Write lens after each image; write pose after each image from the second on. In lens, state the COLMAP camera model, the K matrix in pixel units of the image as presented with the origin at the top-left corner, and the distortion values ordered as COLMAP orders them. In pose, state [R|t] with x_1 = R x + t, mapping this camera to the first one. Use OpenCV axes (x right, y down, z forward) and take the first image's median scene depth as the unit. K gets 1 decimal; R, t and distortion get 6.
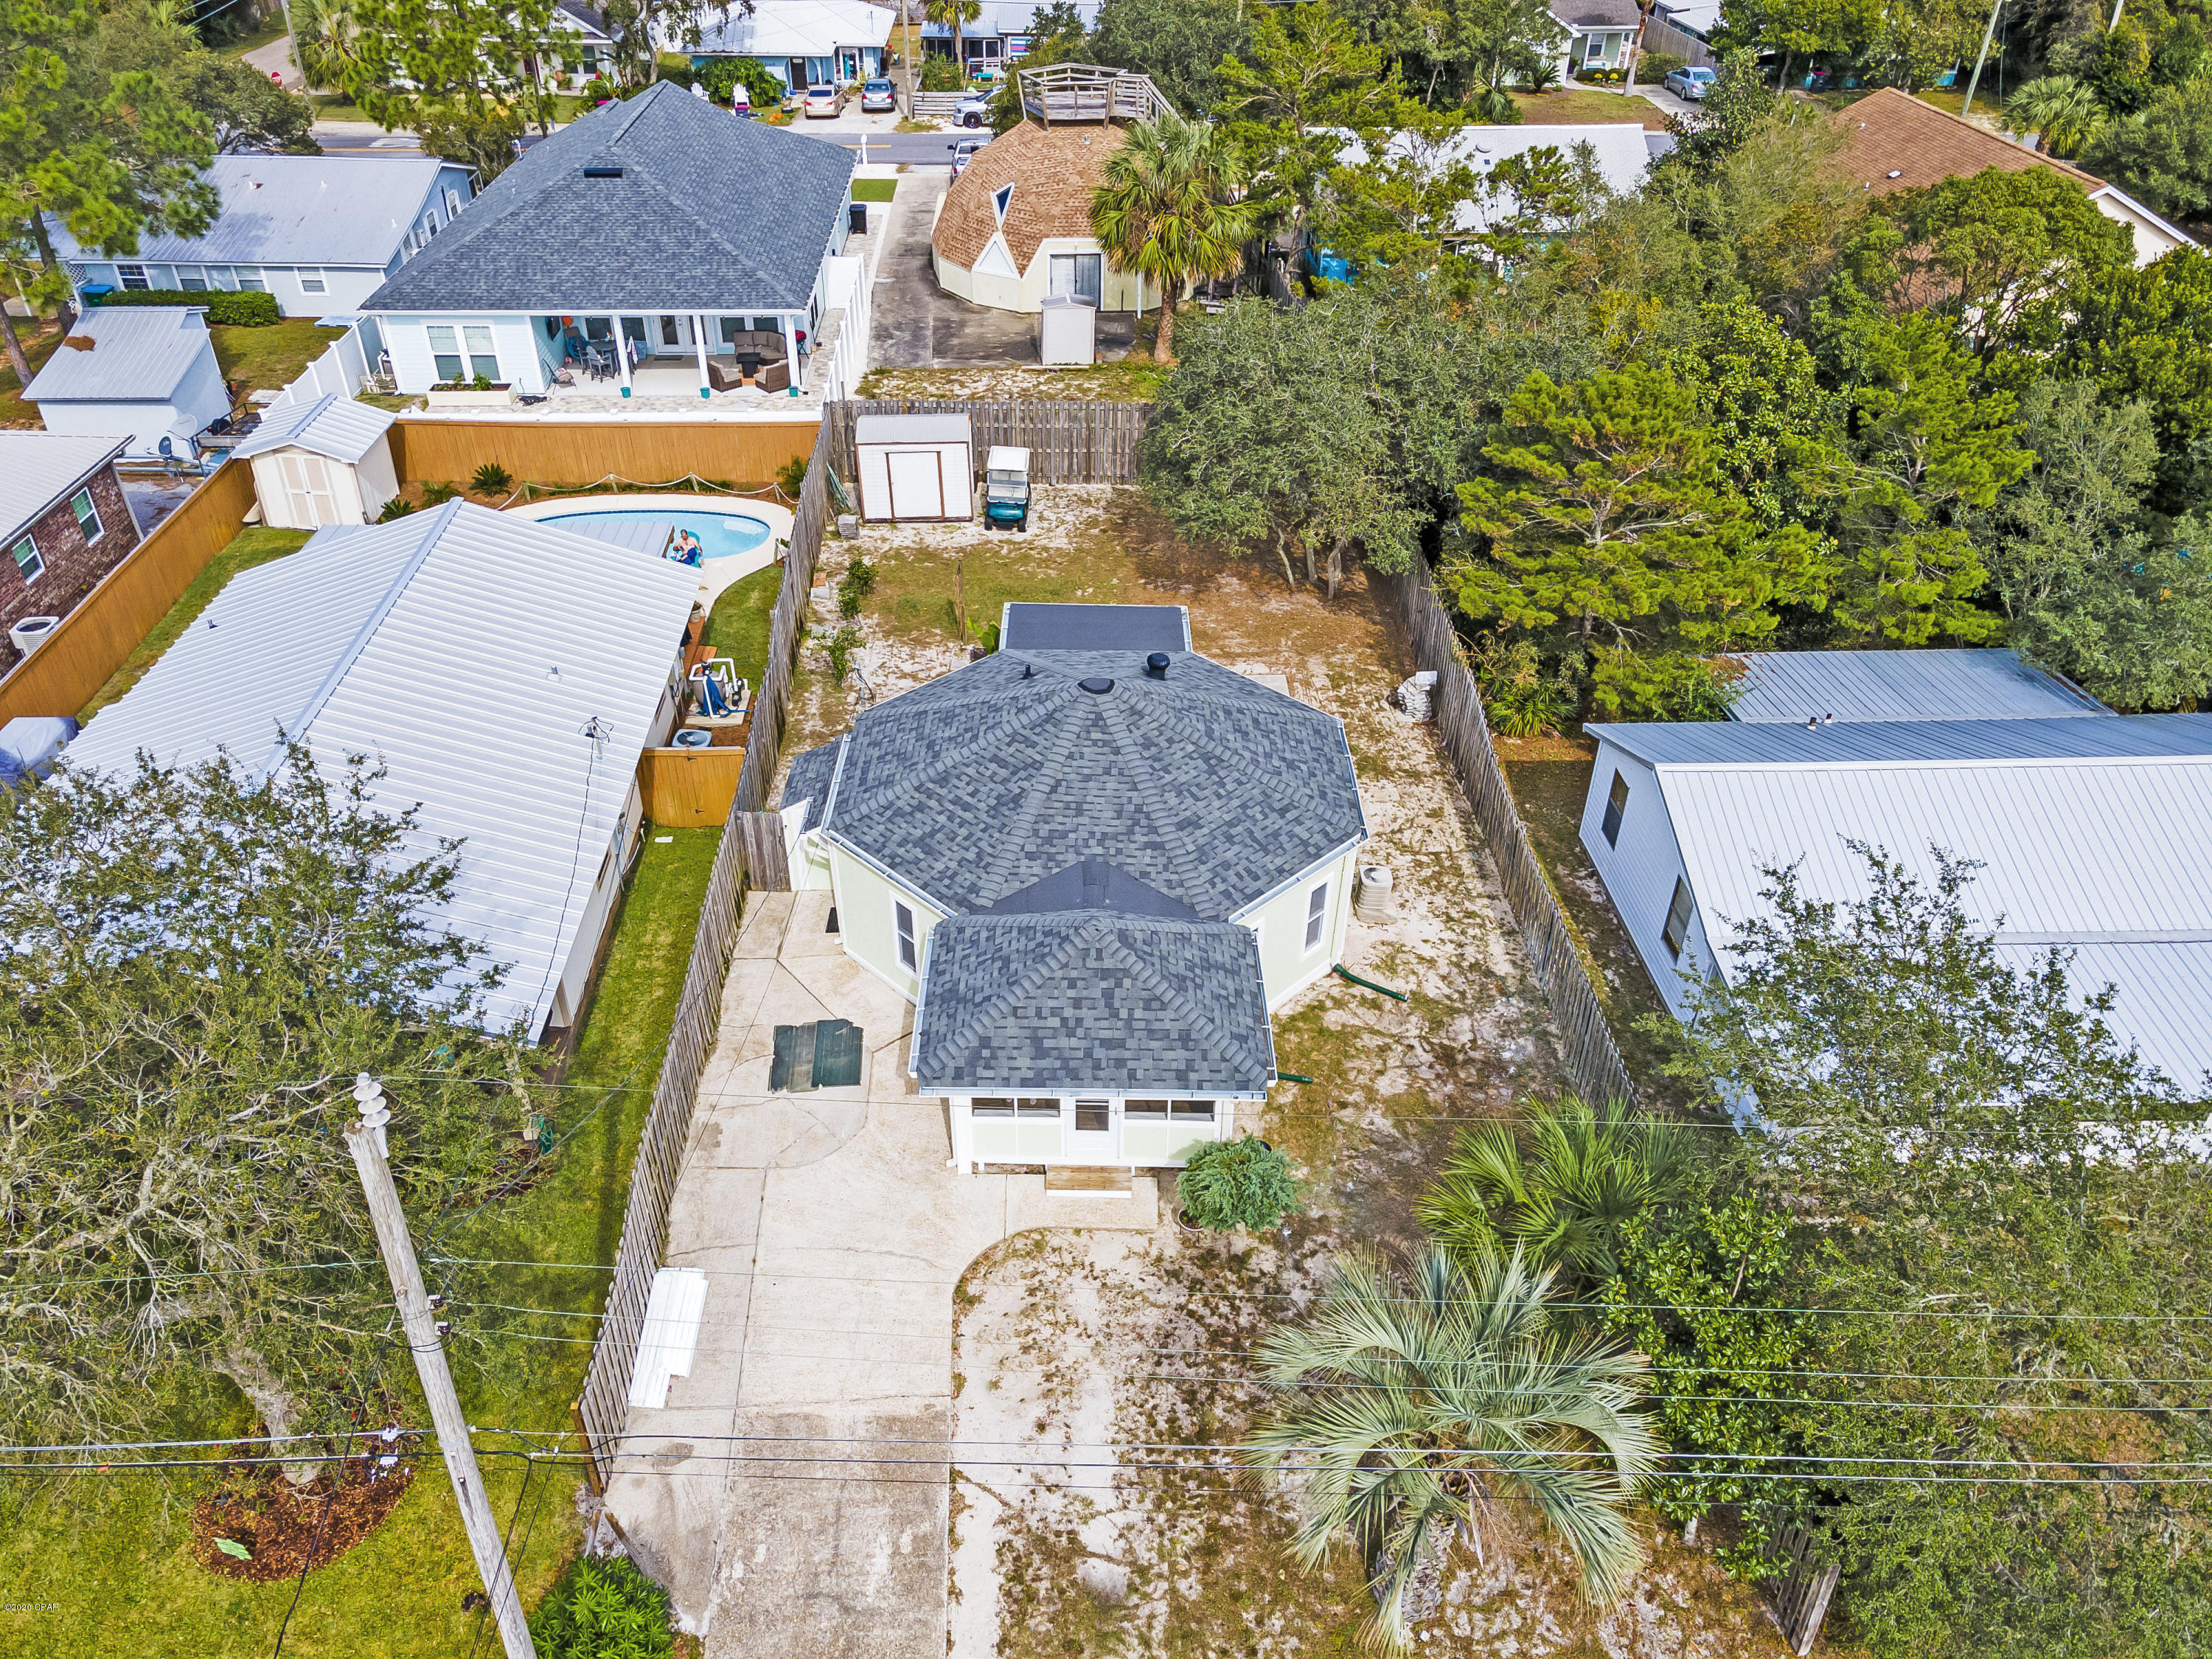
lens RADIAL K [[1643.9, 0, 1091.5], [0, 1643.9, 816.5], [0, 0, 1]] dist [0.040823, 0.001407]
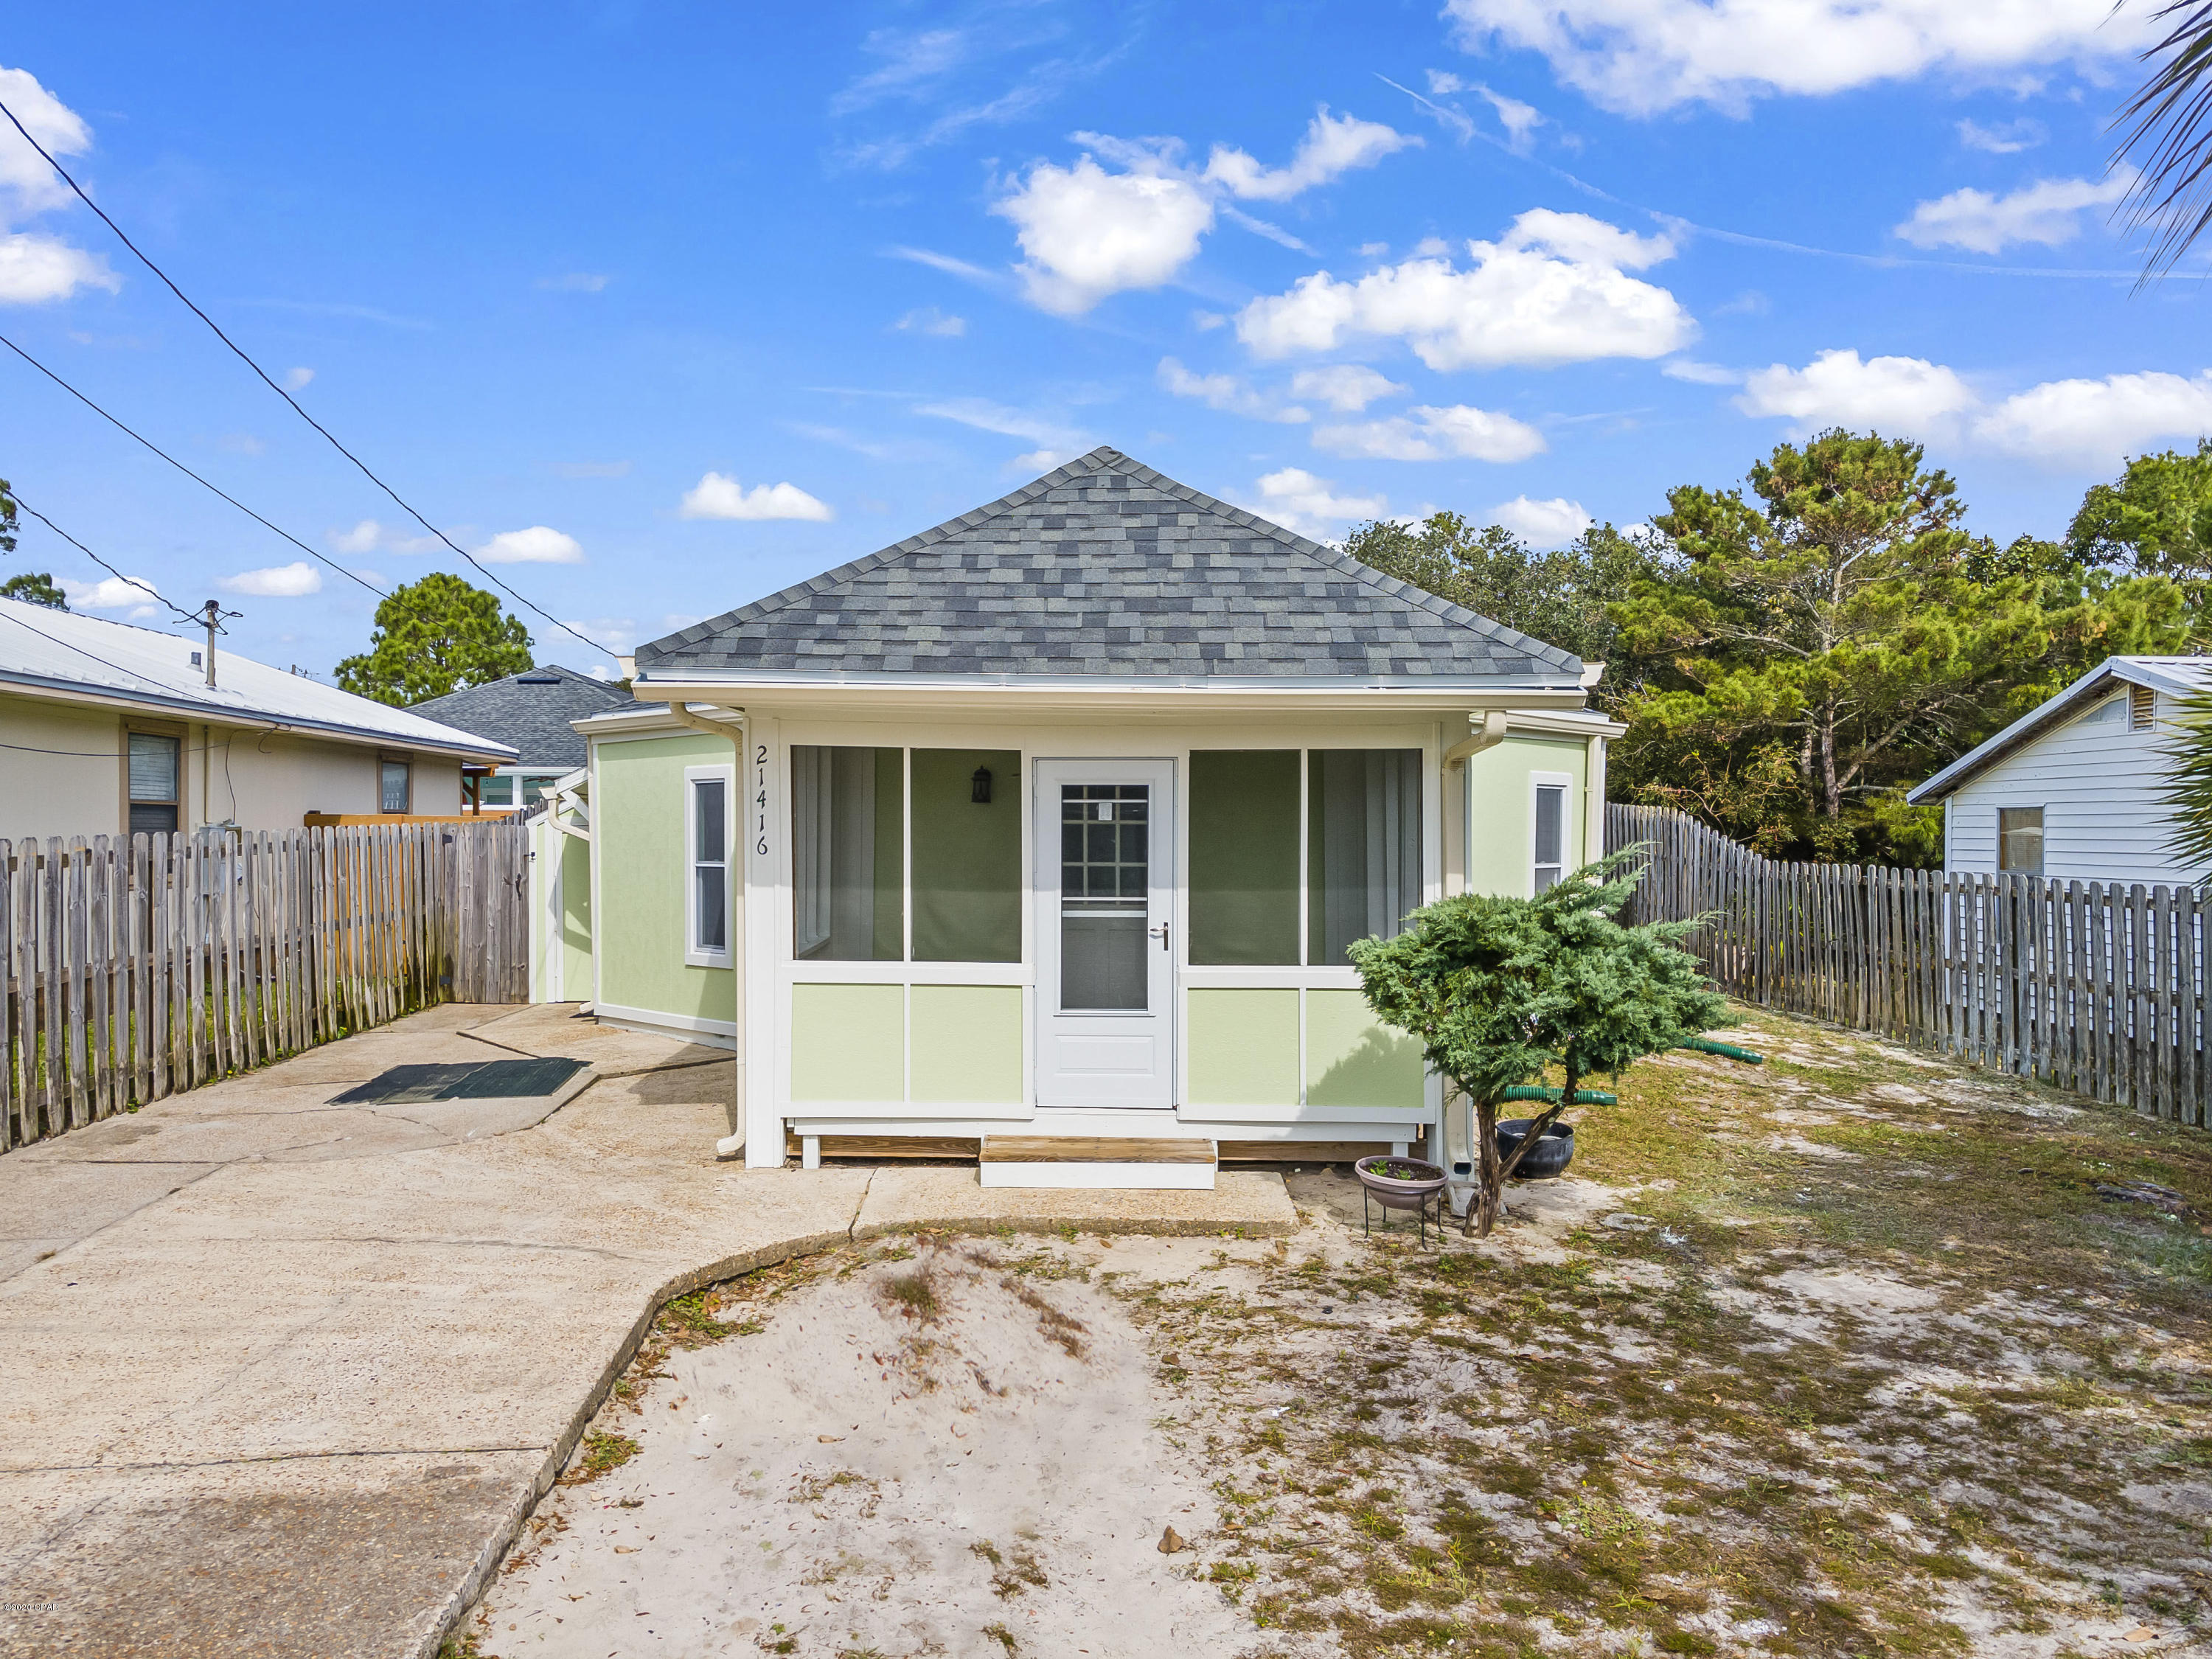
lens RADIAL K [[1612.6, 0, 1097.3], [0, 1612.6, 841.0], [0, 0, 1]] dist [0.024084, 0.049336]
pose [[0.999935, -0.004143, 0.010668, -0.005683], [0.009381, 0.830621, -0.556759, 0.394623], [-0.006554, 0.556823, 0.830605, 0.716449]]
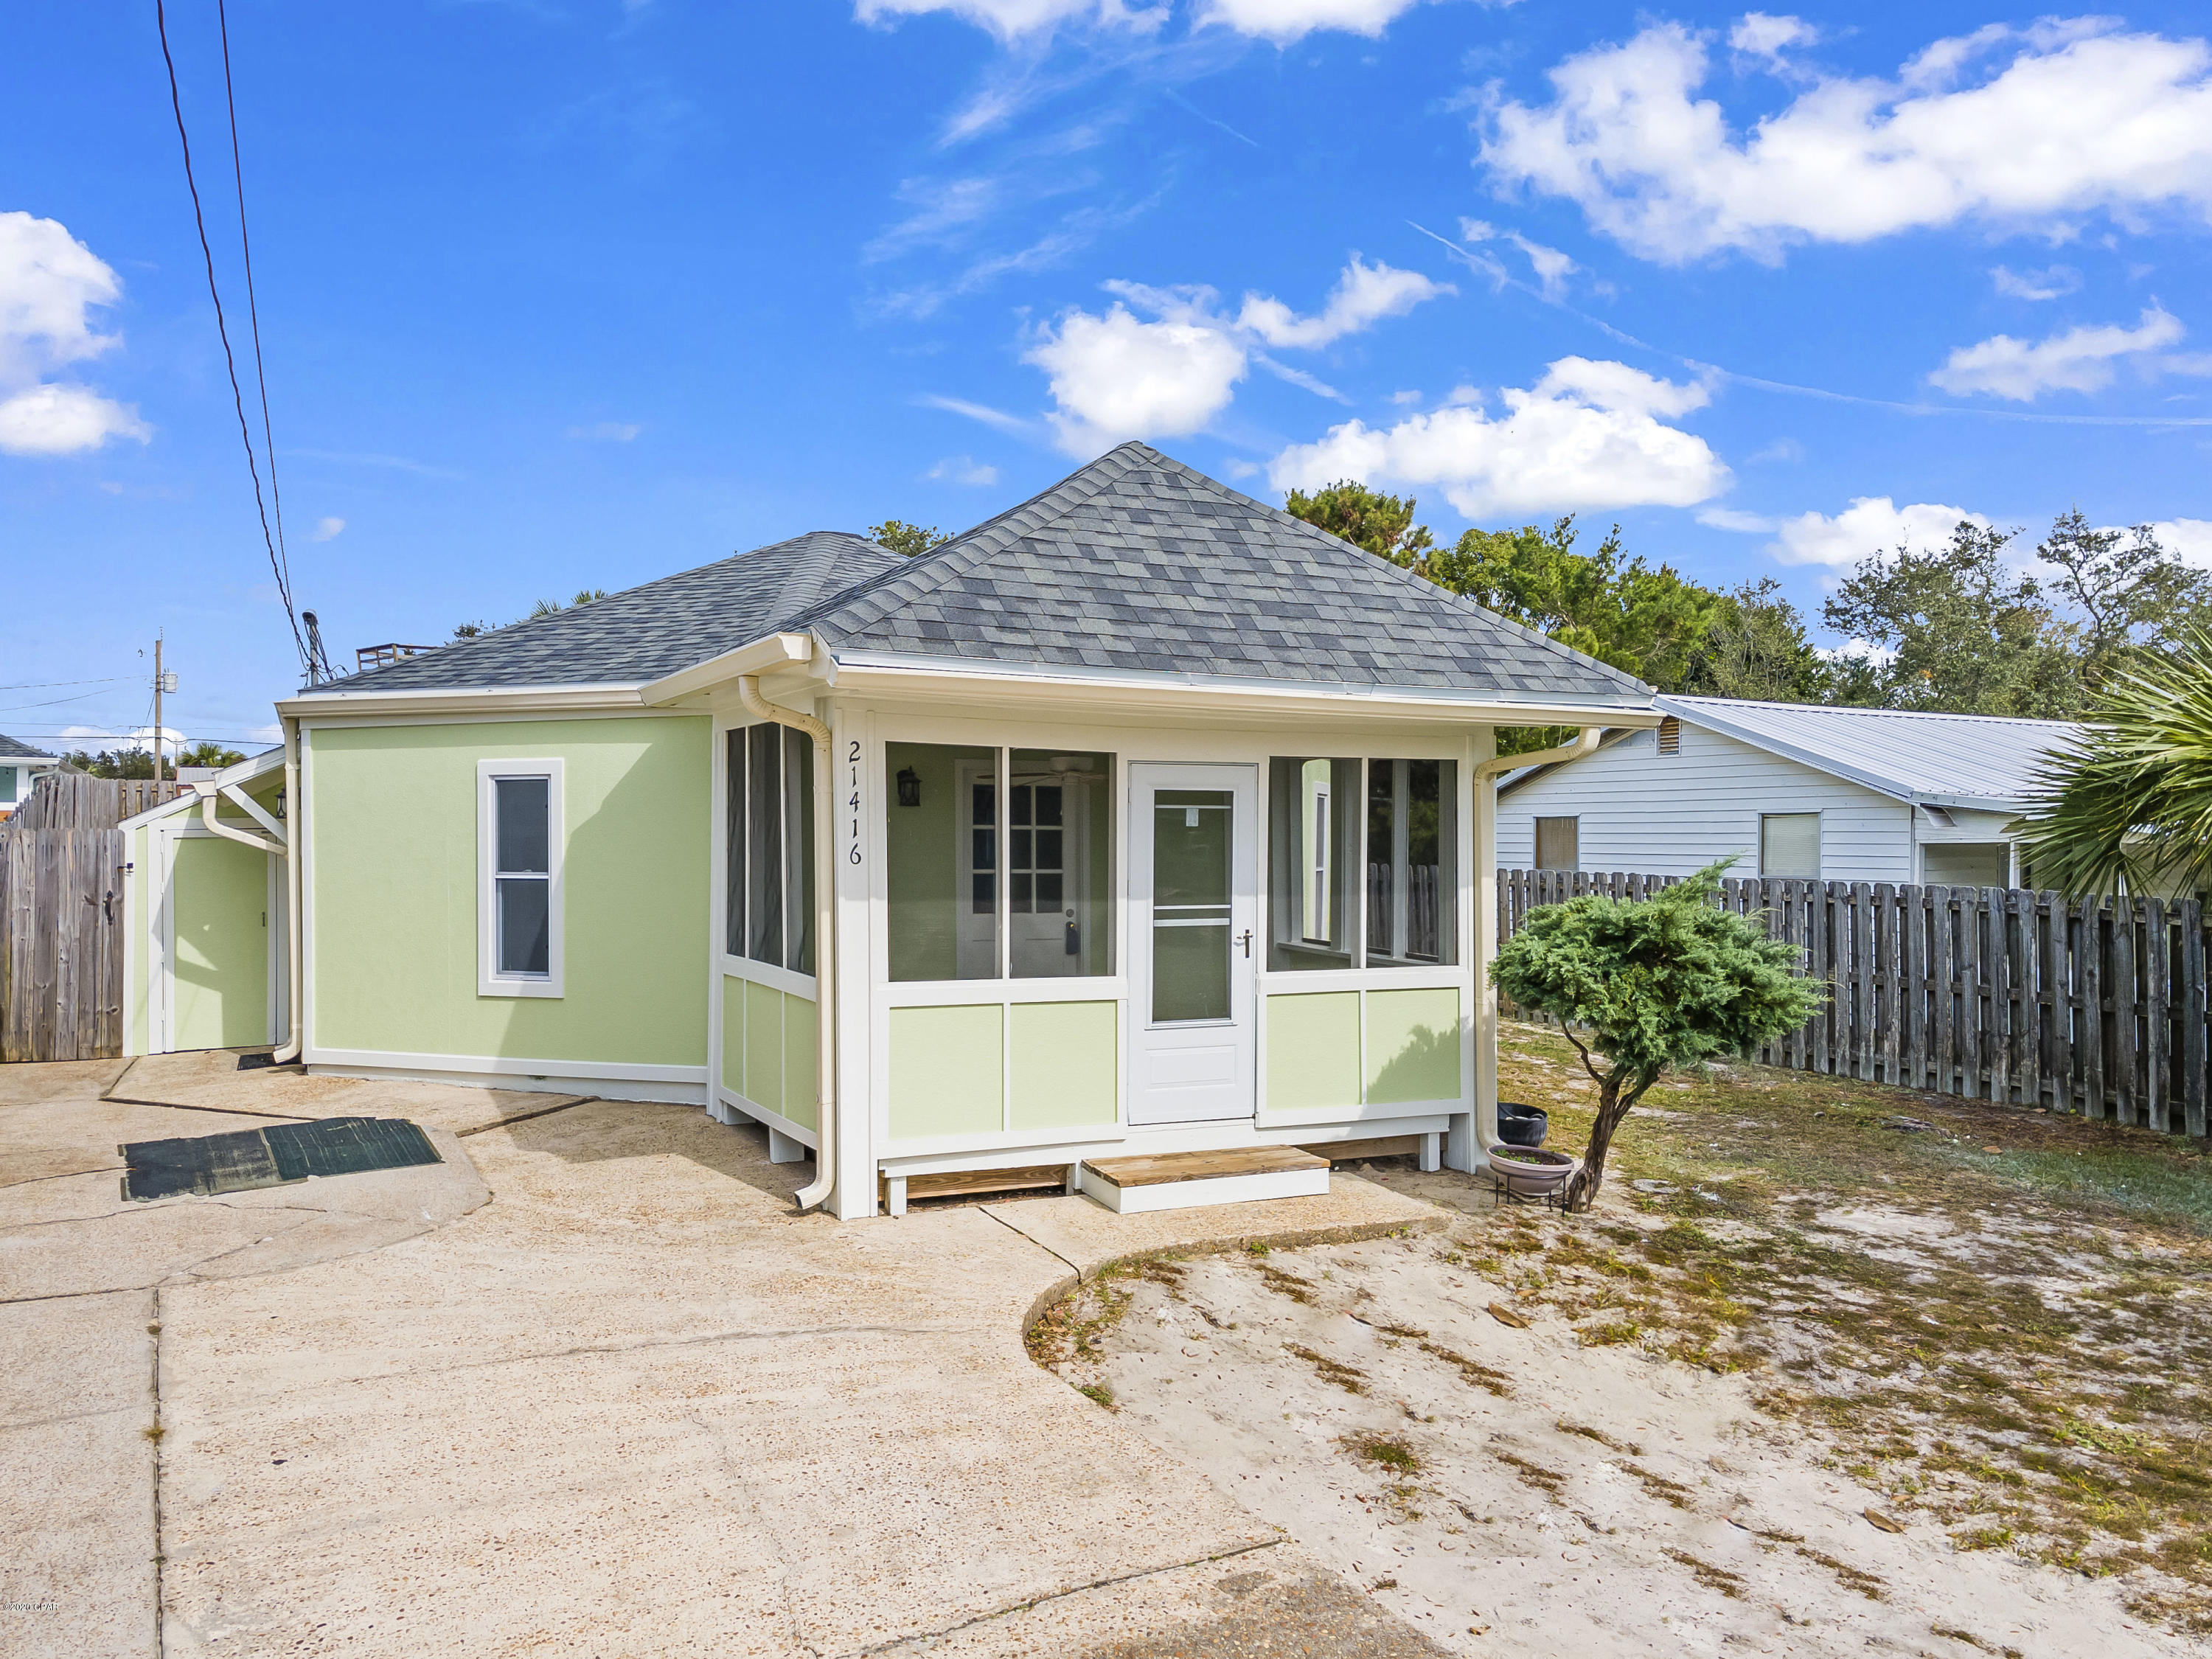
lens RADIAL K [[1612.6, 0, 1097.3], [0, 1612.6, 841.0], [0, 0, 1]] dist [0.024084, 0.049336]
pose [[0.895801, -0.005371, 0.444424, -0.194776], [0.252429, 0.829152, -0.498785, 0.359287], [-0.365816, 0.558997, 0.744111, 0.766028]]
